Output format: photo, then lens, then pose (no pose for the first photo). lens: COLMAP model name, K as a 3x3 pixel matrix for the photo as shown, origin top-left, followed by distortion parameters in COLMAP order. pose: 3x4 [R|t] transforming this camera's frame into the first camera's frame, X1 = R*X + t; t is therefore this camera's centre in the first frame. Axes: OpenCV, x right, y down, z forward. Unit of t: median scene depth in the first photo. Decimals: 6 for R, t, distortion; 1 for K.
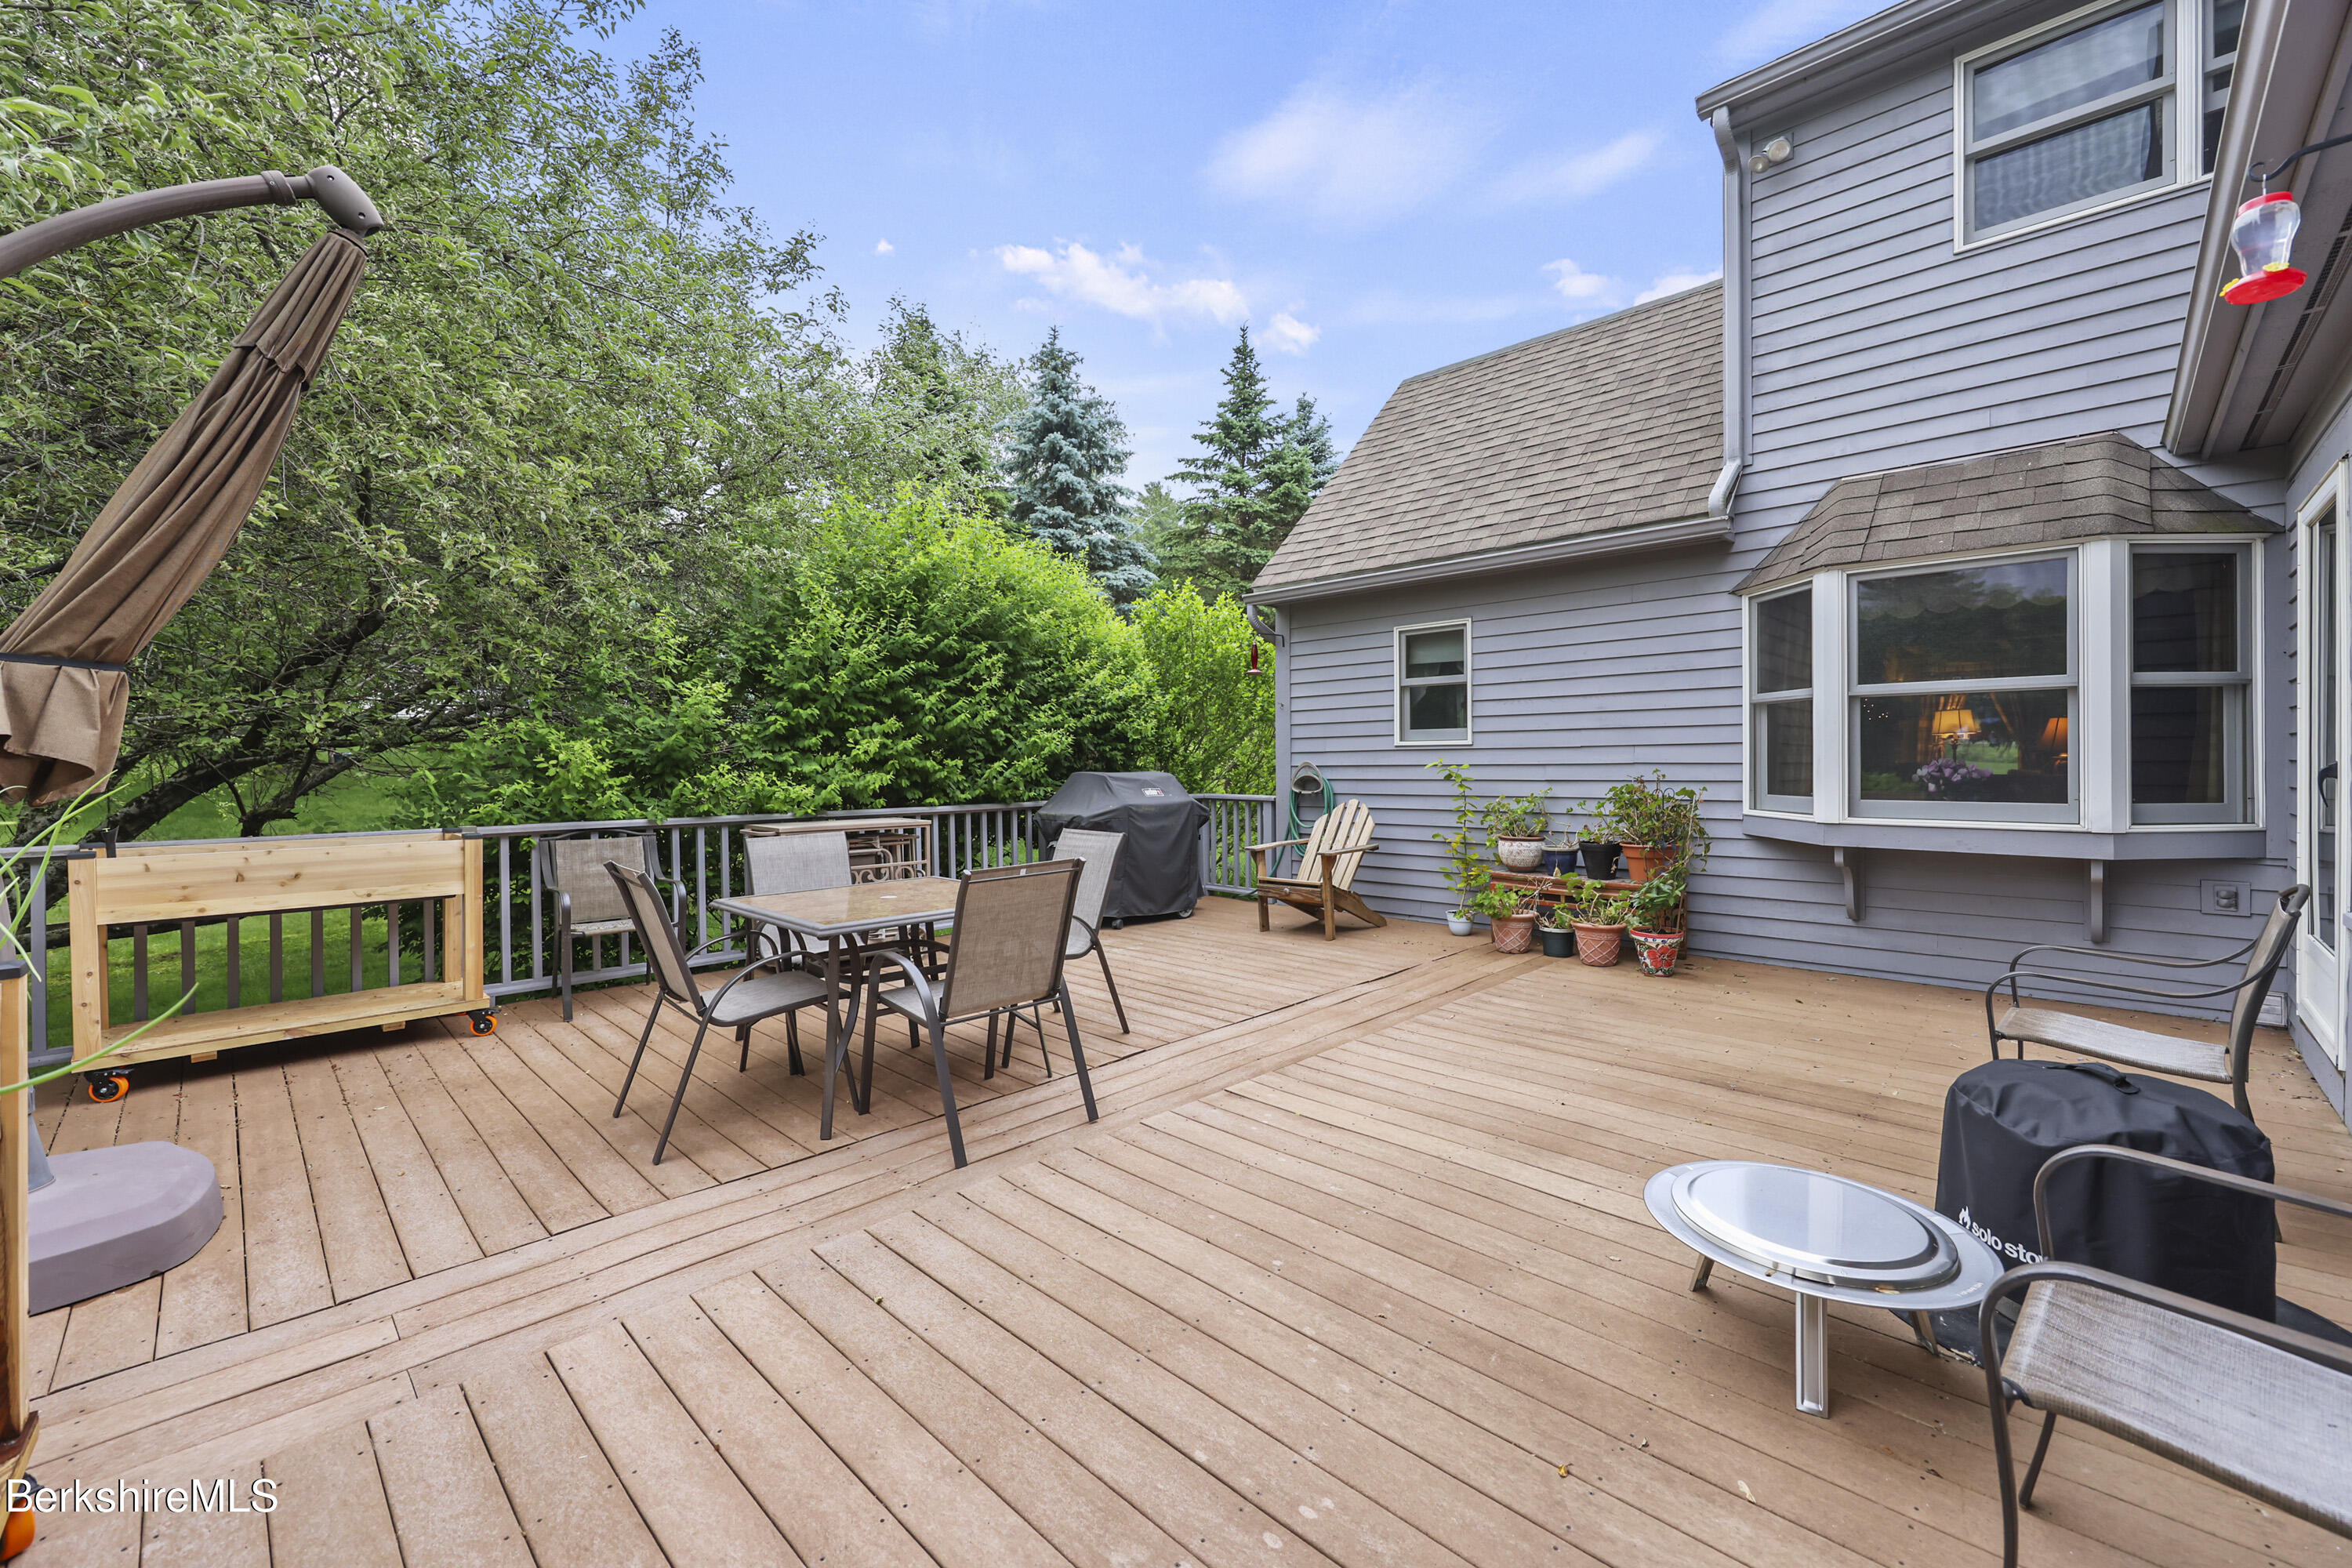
lens RADIAL K [[948.3, 0, 1181.9], [0, 948.3, 776.9], [0, 0, 1]] dist [-0.001290, -0.000044]
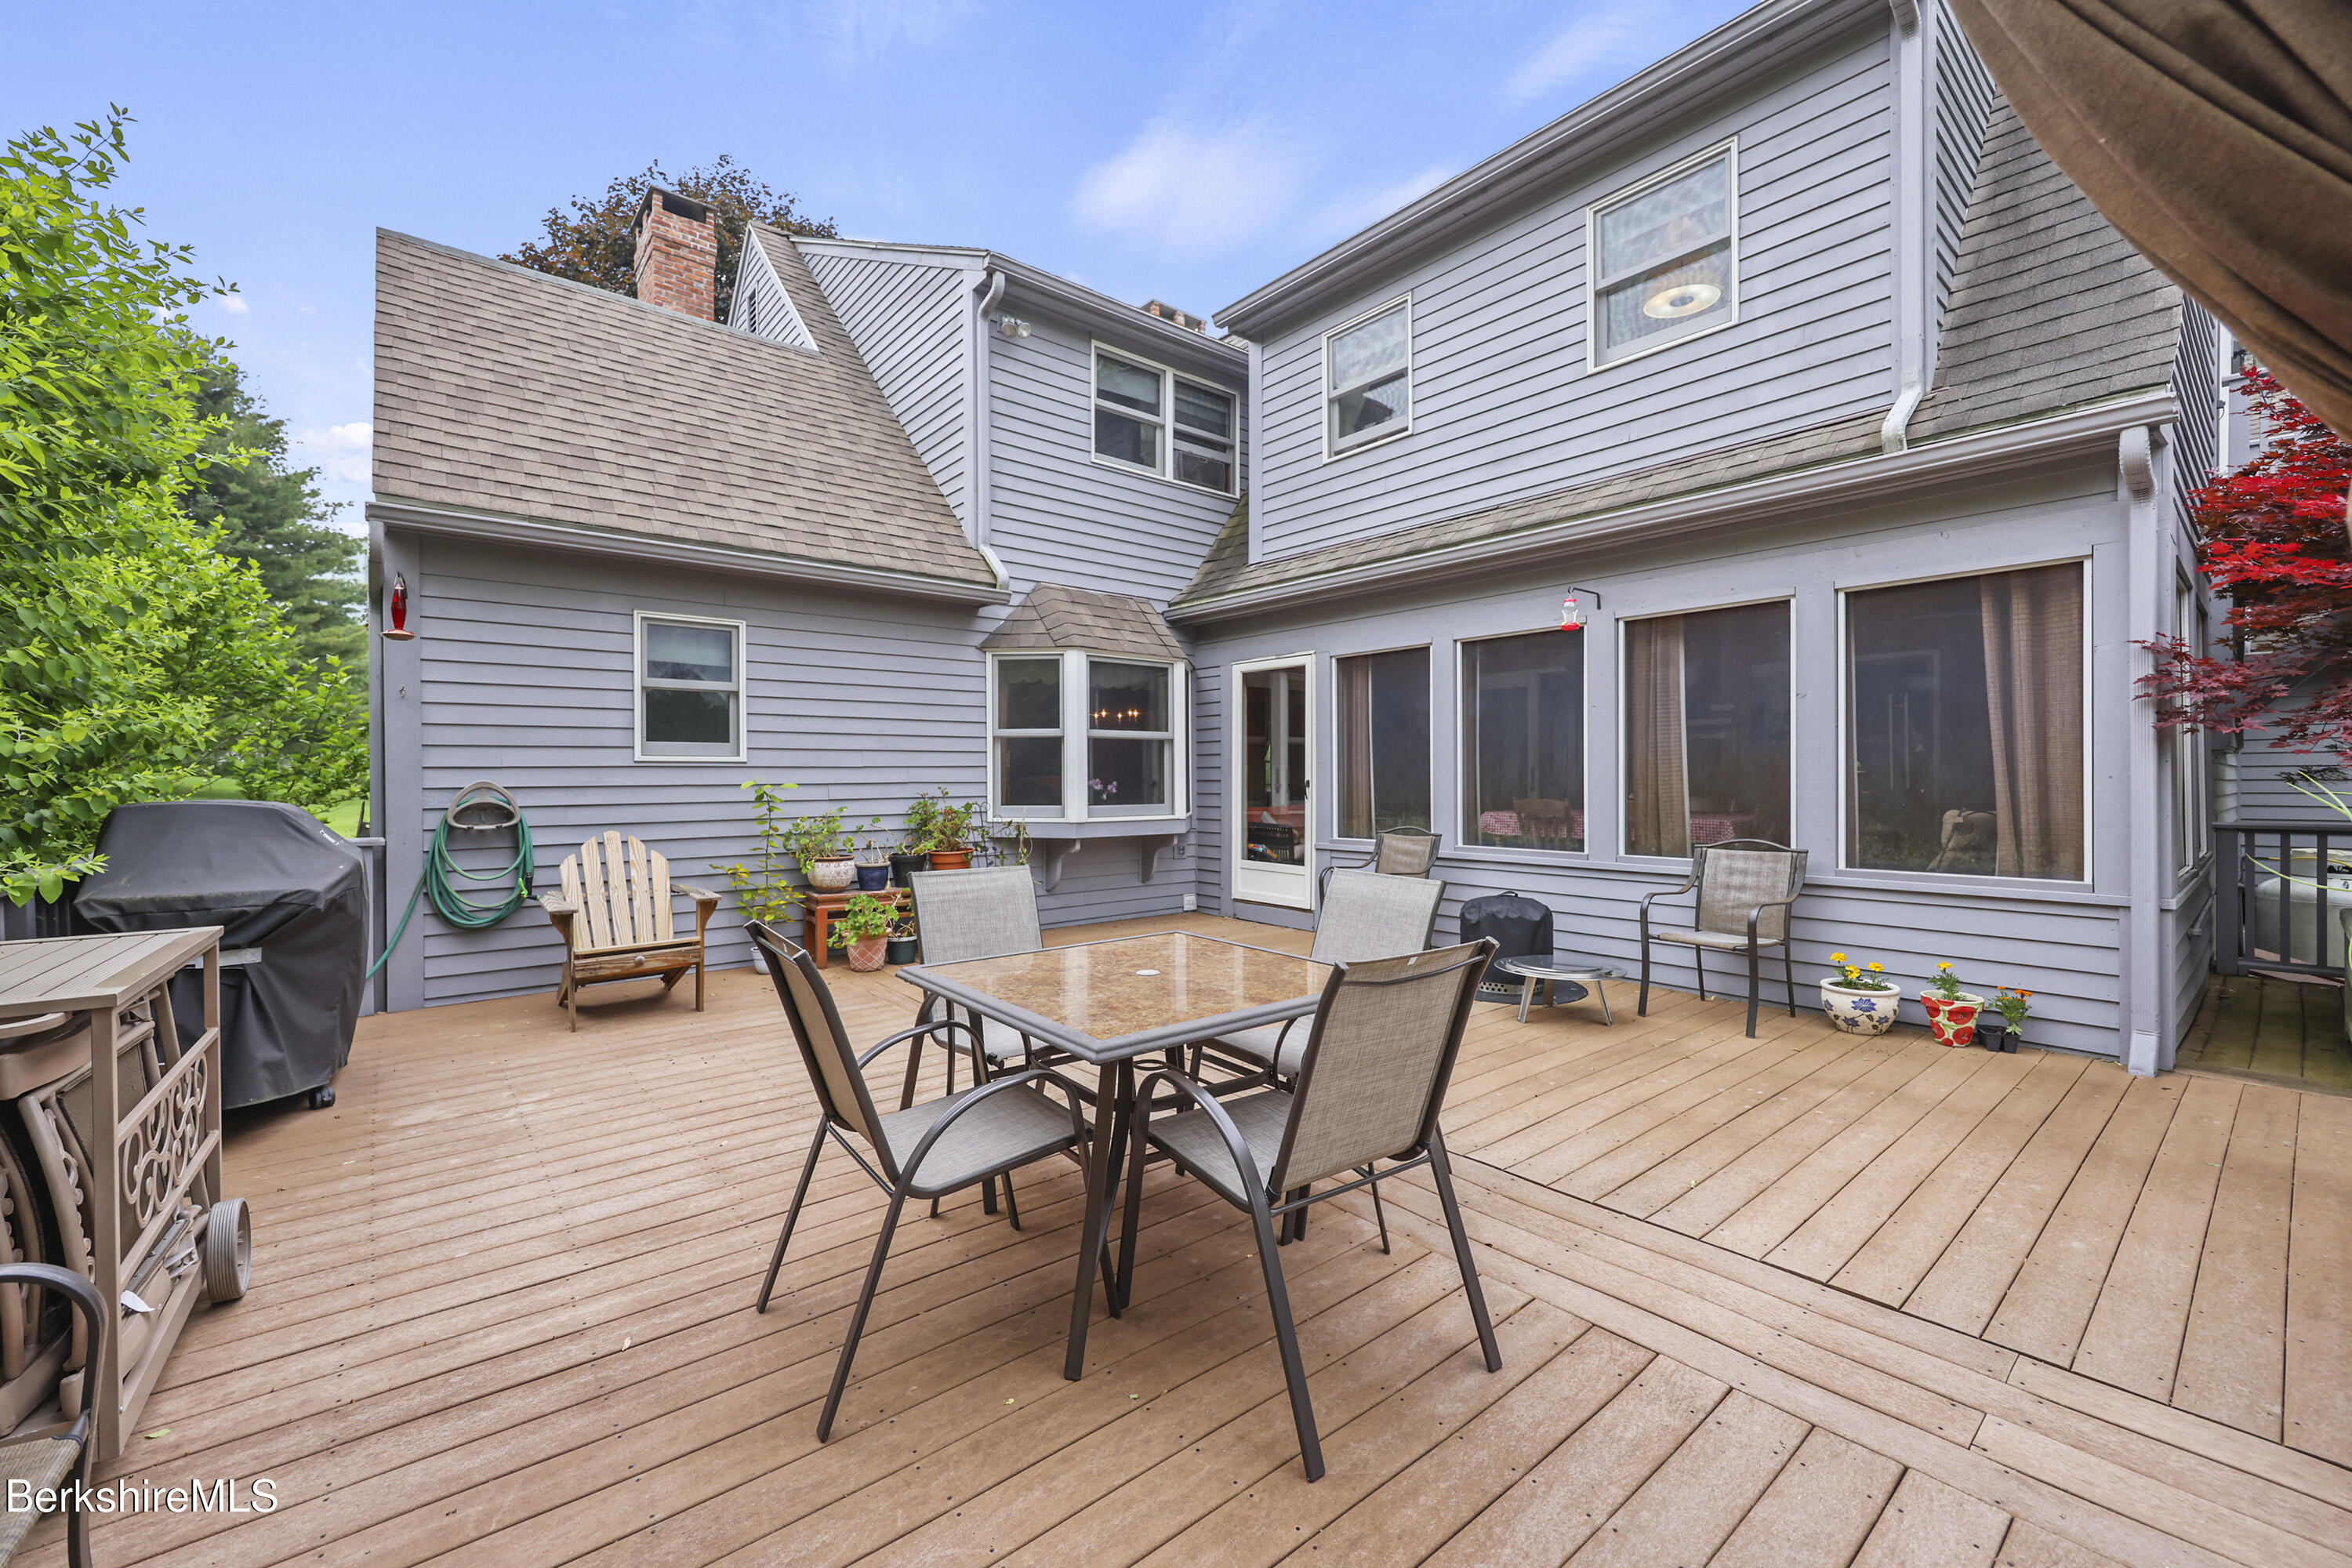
lens RADIAL K [[948.3, 0, 1181.9], [0, 948.3, 776.9], [0, 0, 1]] dist [-0.001290, -0.000044]
pose [[0.104426, 0.008803, 0.994494, -1.023596], [0.020796, 0.999723, -0.011033, -0.002786], [-0.994315, 0.021834, 0.104214, 0.939917]]
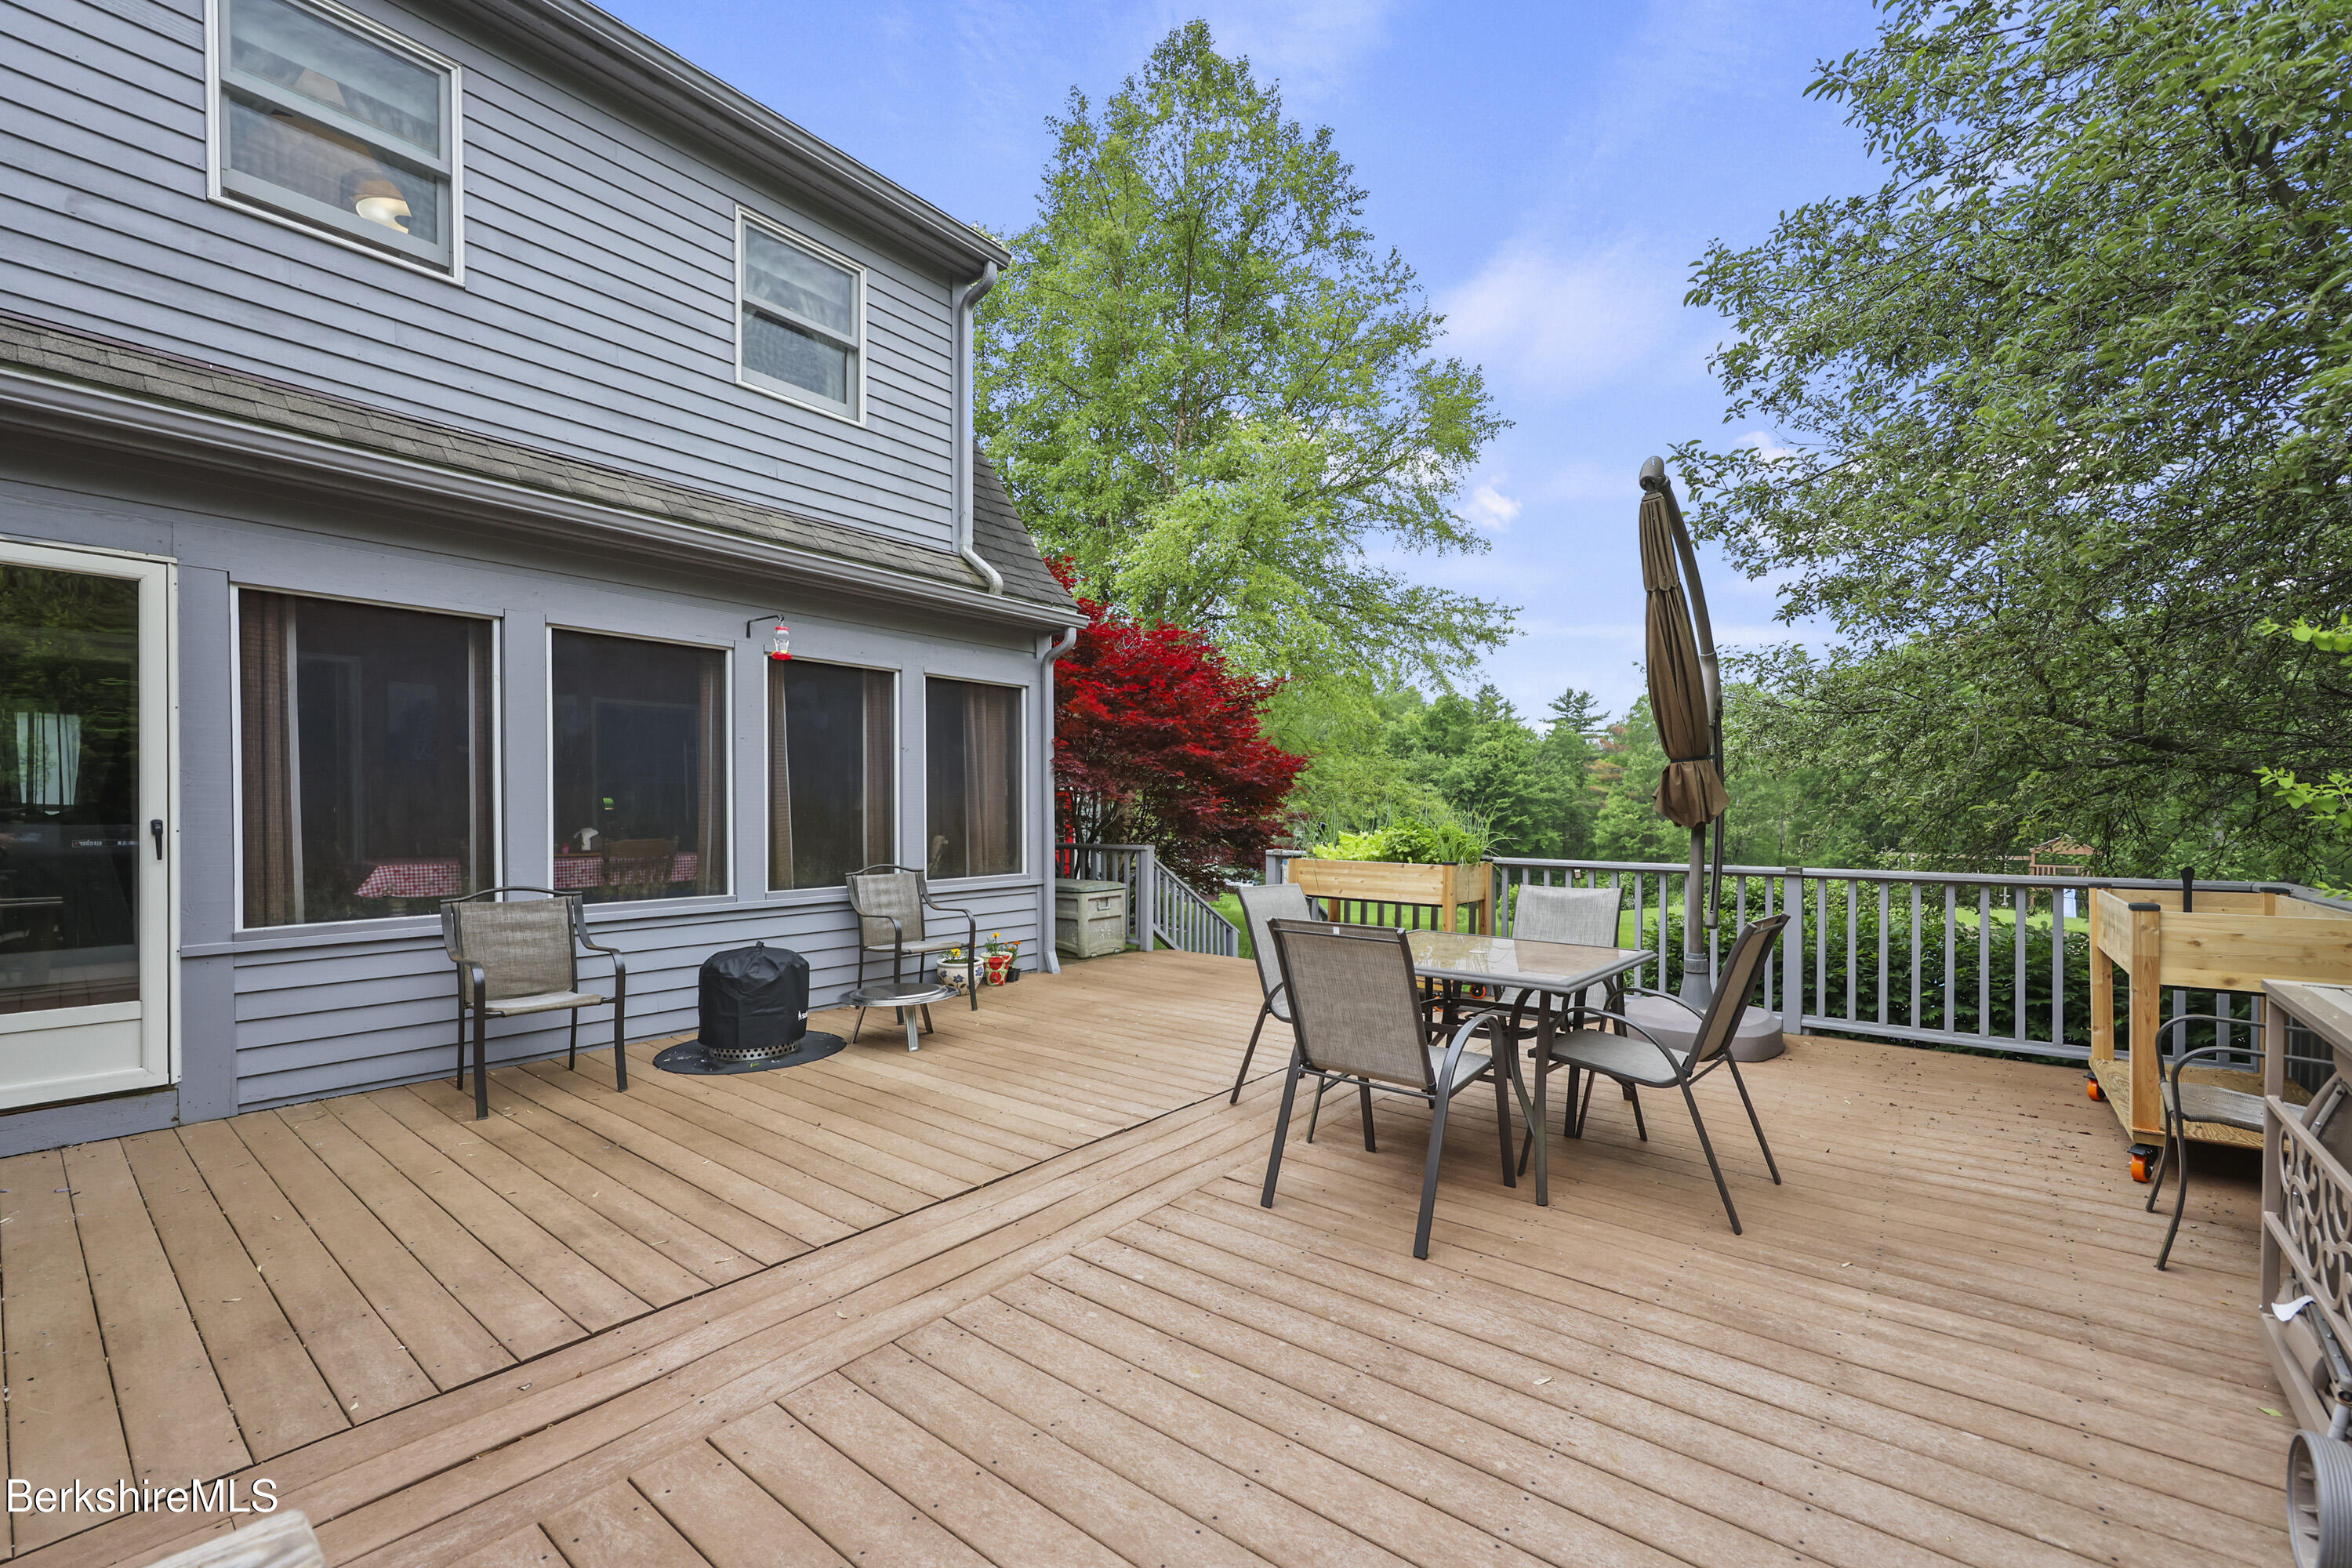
lens RADIAL K [[954.2, 0, 1194.2], [0, 954.2, 812.1], [0, 0, 1]] dist [0.010651, -0.000171]
pose [[-0.994696, 0.011130, -0.102257, 0.071544], [0.008717, 0.999674, 0.024009, -0.038334], [0.102491, 0.022991, -0.994468, 2.002375]]
